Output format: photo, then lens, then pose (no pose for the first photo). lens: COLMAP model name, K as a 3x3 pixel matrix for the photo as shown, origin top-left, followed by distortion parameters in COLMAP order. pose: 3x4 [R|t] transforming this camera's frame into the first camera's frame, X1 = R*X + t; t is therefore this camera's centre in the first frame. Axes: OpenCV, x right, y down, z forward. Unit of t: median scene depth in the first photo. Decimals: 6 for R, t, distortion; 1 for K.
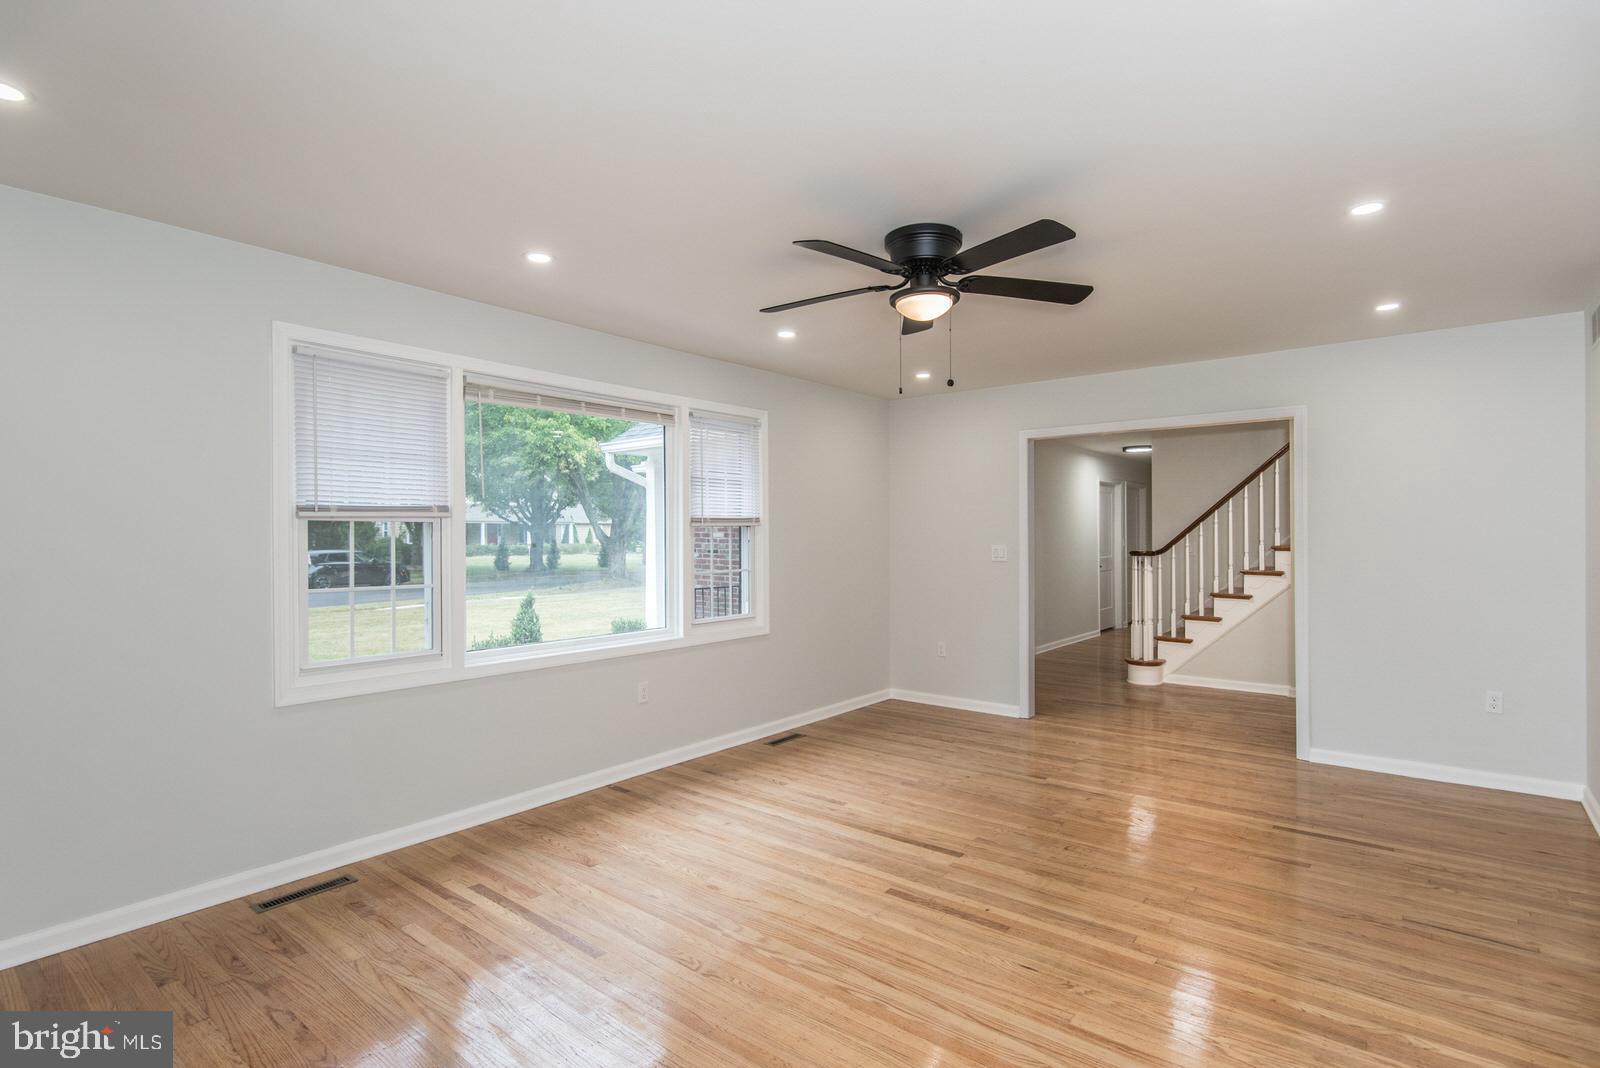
lens RADIAL K [[810.2, 0, 792.5], [0, 810.2, 543.2], [0, 0, 1]] dist [0.006656, -0.000771]
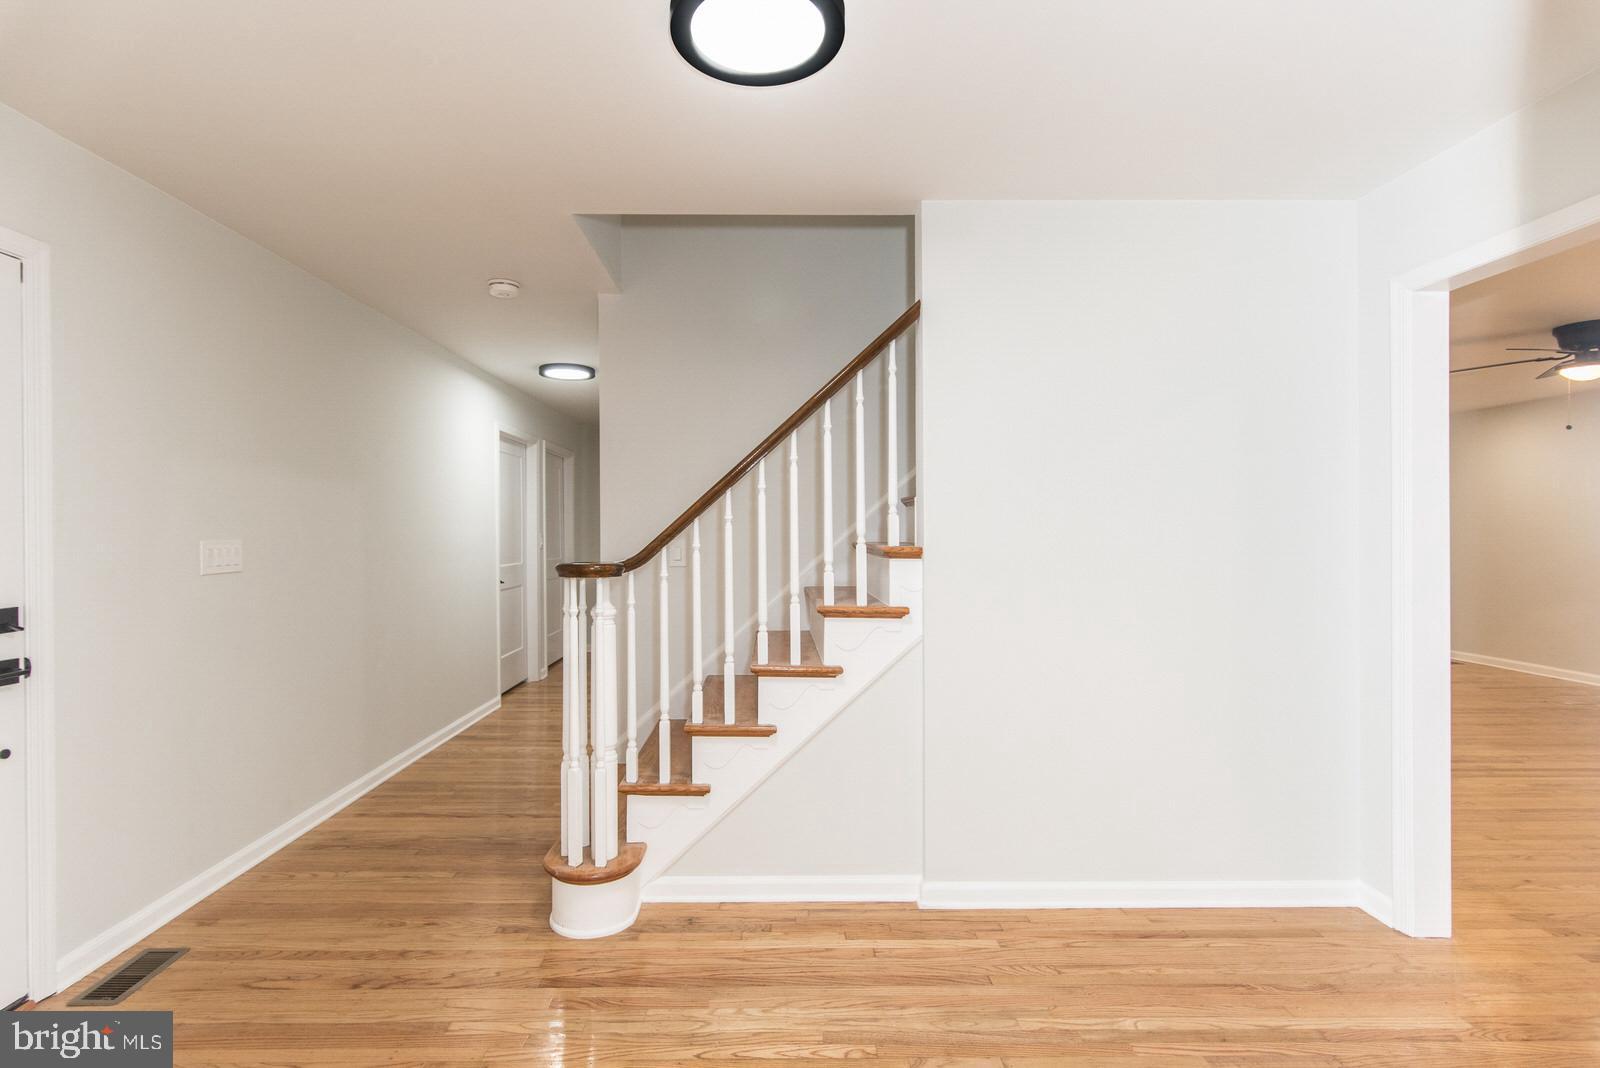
lens RADIAL K [[810.2, 0, 805.6], [0, 810.2, 535.2], [0, 0, 1]] dist [0.006656, -0.000771]
pose [[0.764316, -0.002428, 0.644837, 0.273640], [0.003496, 0.999994, -0.000379, -0.002689], [-0.644832, 0.002544, 0.764320, 0.666072]]
